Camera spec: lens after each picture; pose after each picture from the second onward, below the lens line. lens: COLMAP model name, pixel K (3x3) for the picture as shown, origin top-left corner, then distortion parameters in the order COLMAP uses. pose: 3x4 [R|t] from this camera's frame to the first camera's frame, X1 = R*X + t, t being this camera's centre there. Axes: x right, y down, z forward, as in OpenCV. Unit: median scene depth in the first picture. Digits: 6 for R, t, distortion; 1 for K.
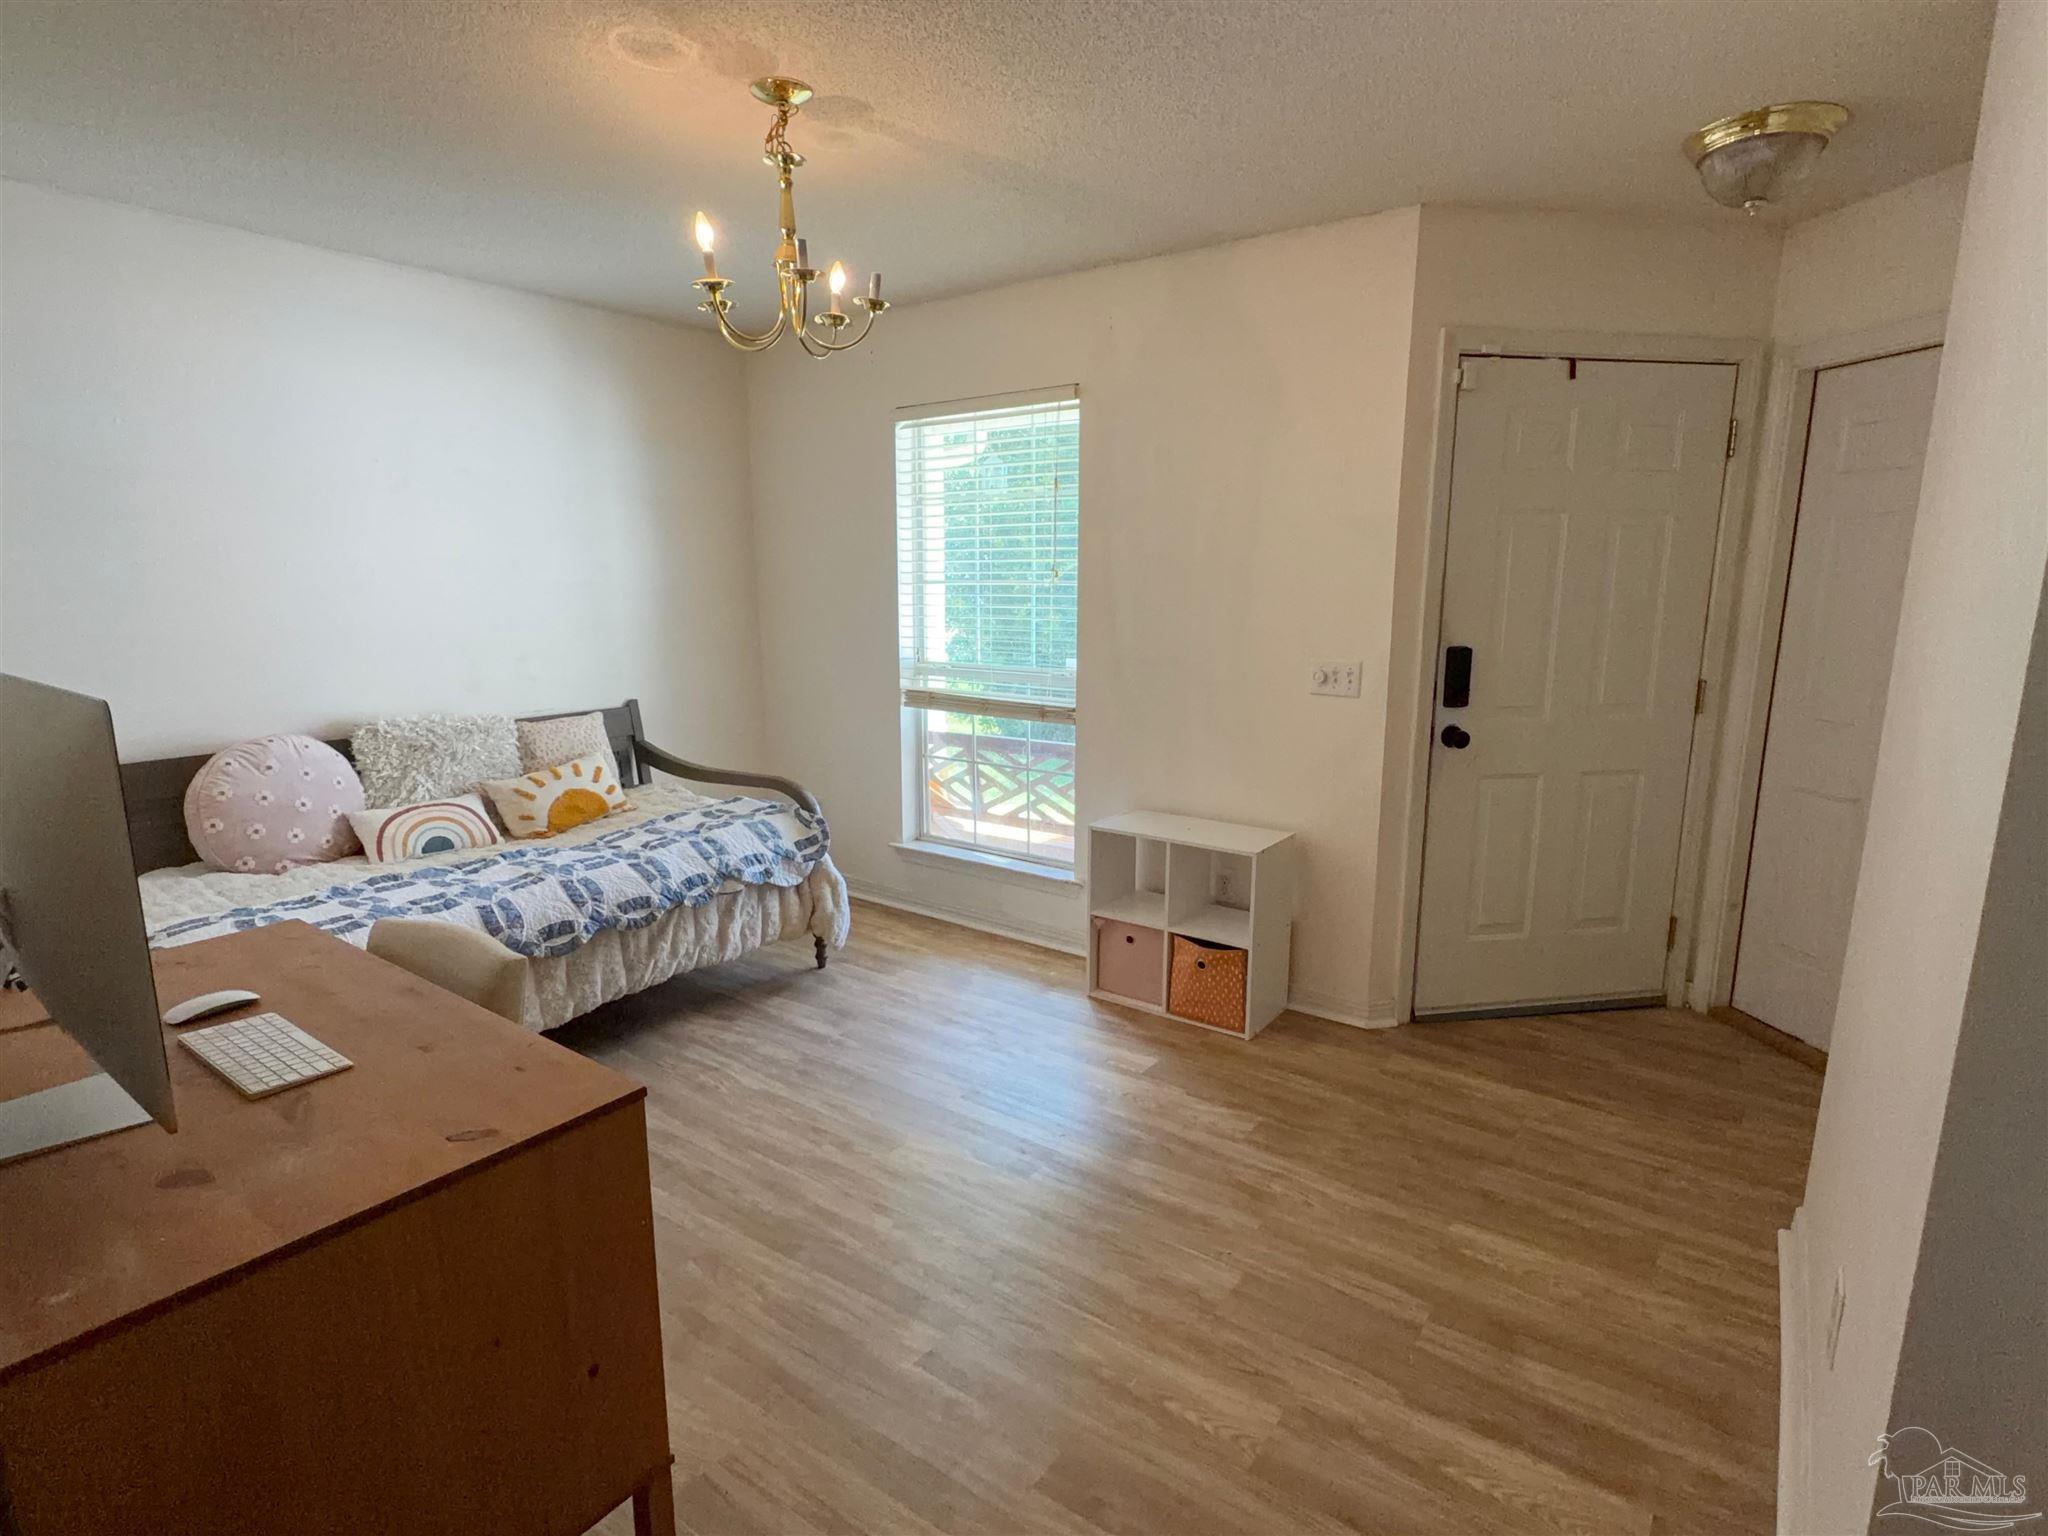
lens RADIAL K [[1002.7, 0, 1044.0], [0, 1002.7, 760.5], [0, 0, 1]] dist [-0.005995, -0.000978]
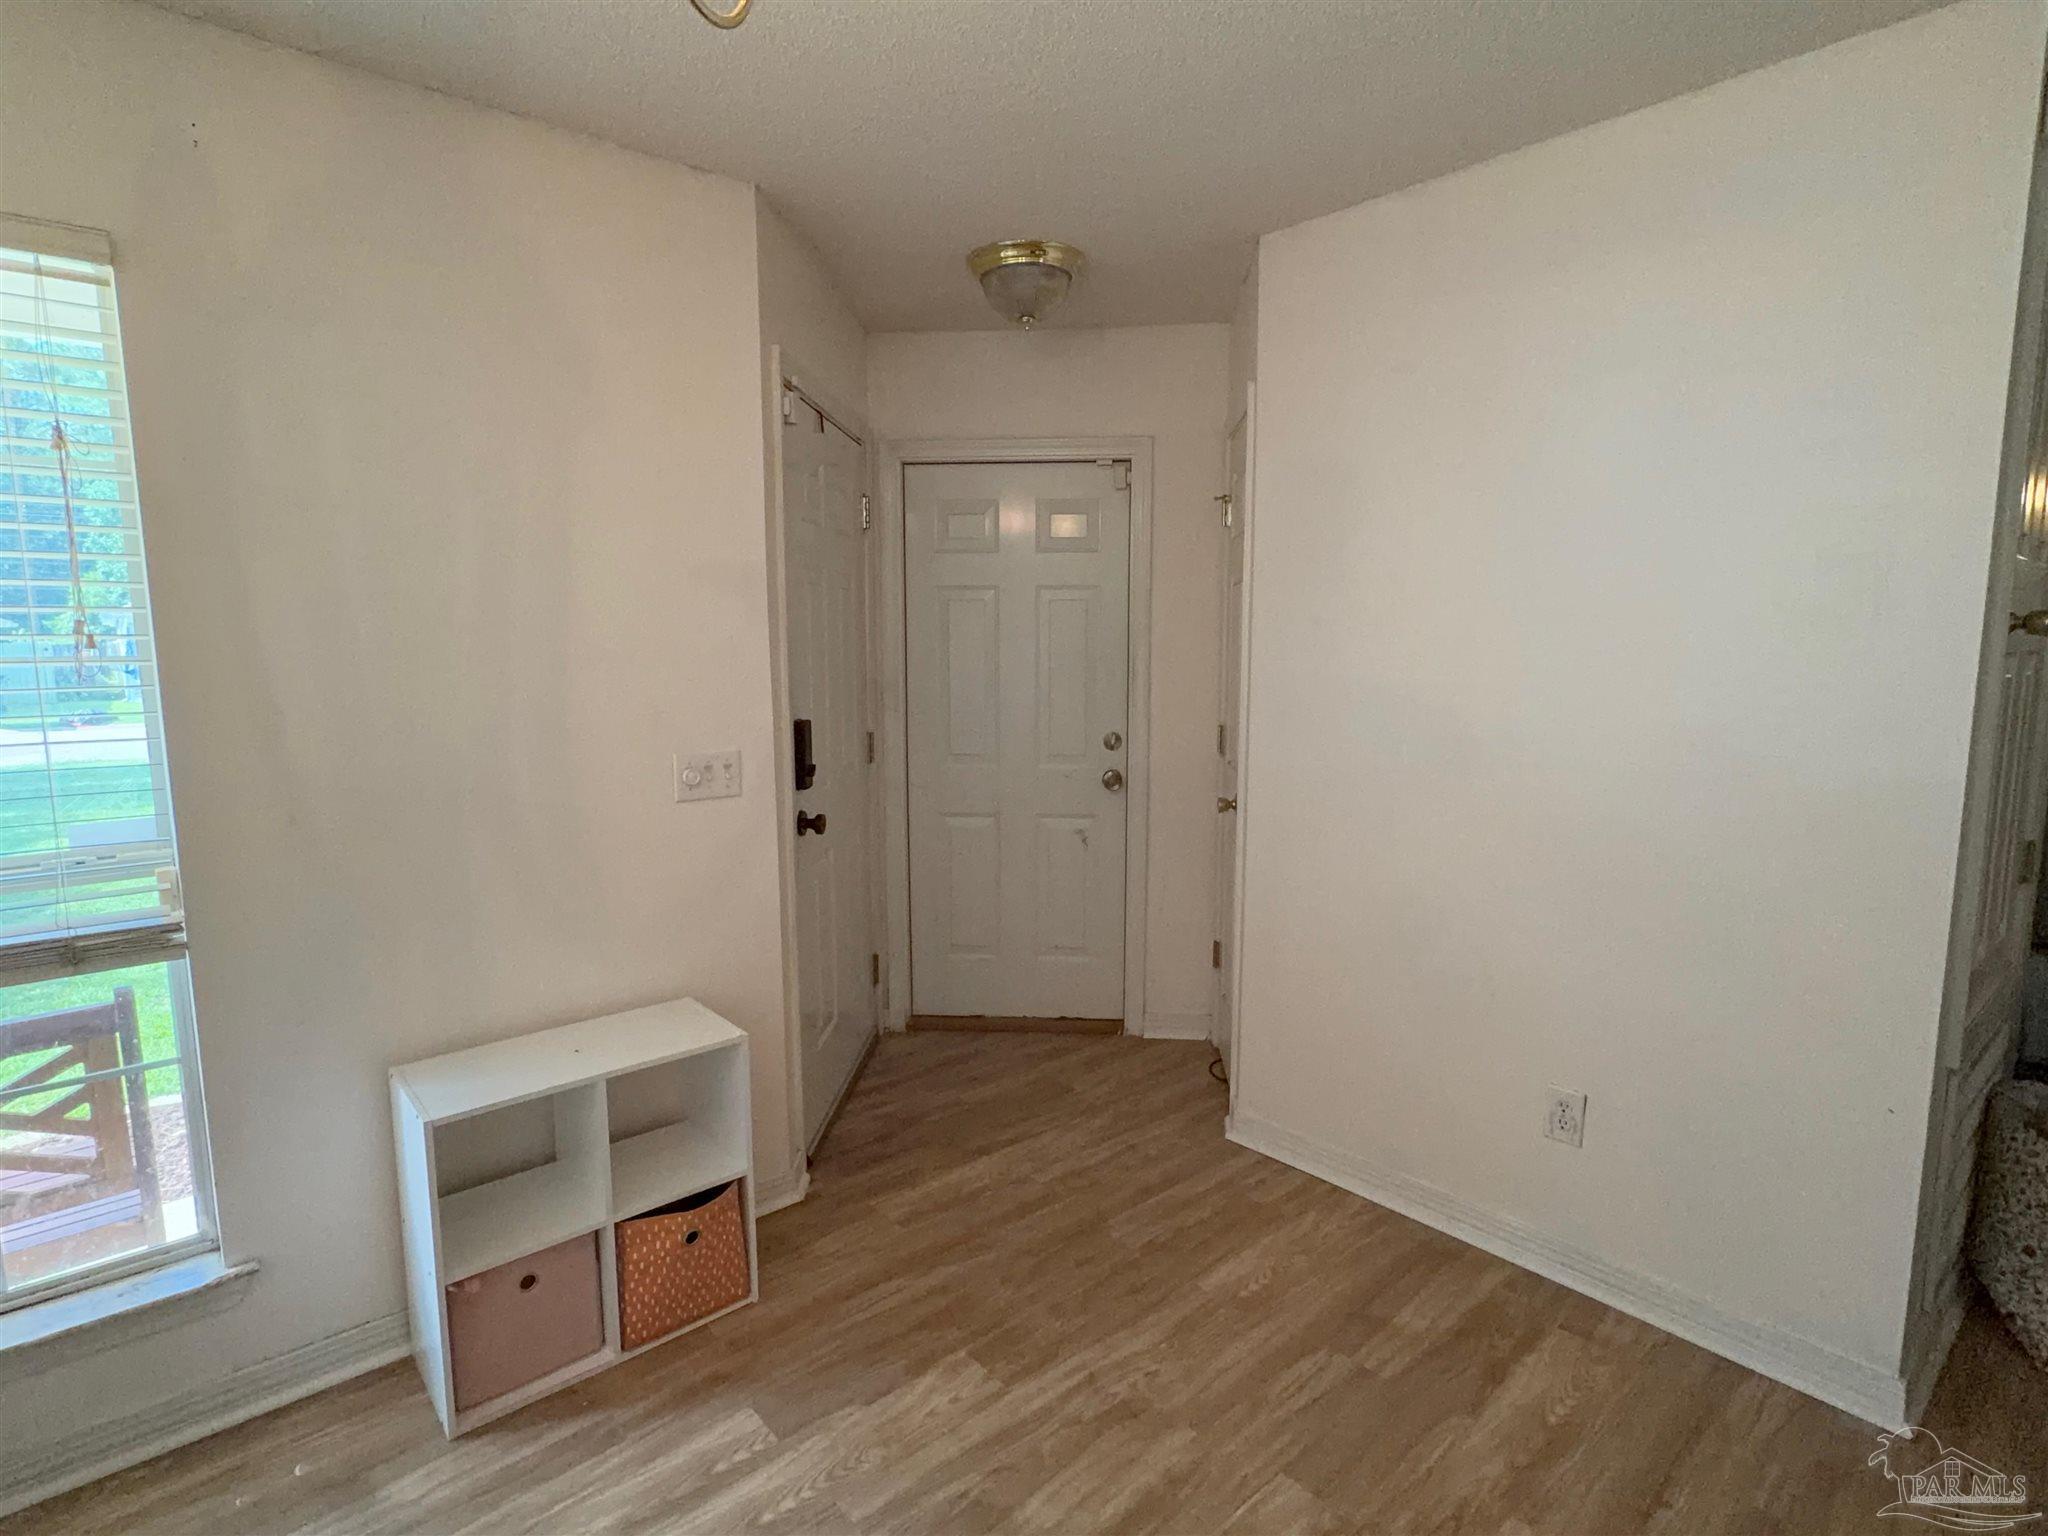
lens RADIAL K [[1029.9, 0, 1024.0], [0, 1029.9, 768.0], [0, 0, 1]] dist [-0.001584, 0.000032]
pose [[0.256329, -0.129972, 0.957811, -0.392826], [0.180364, 0.979946, 0.084707, -0.113178], [-0.949613, 0.151042, 0.274630, 0.580441]]
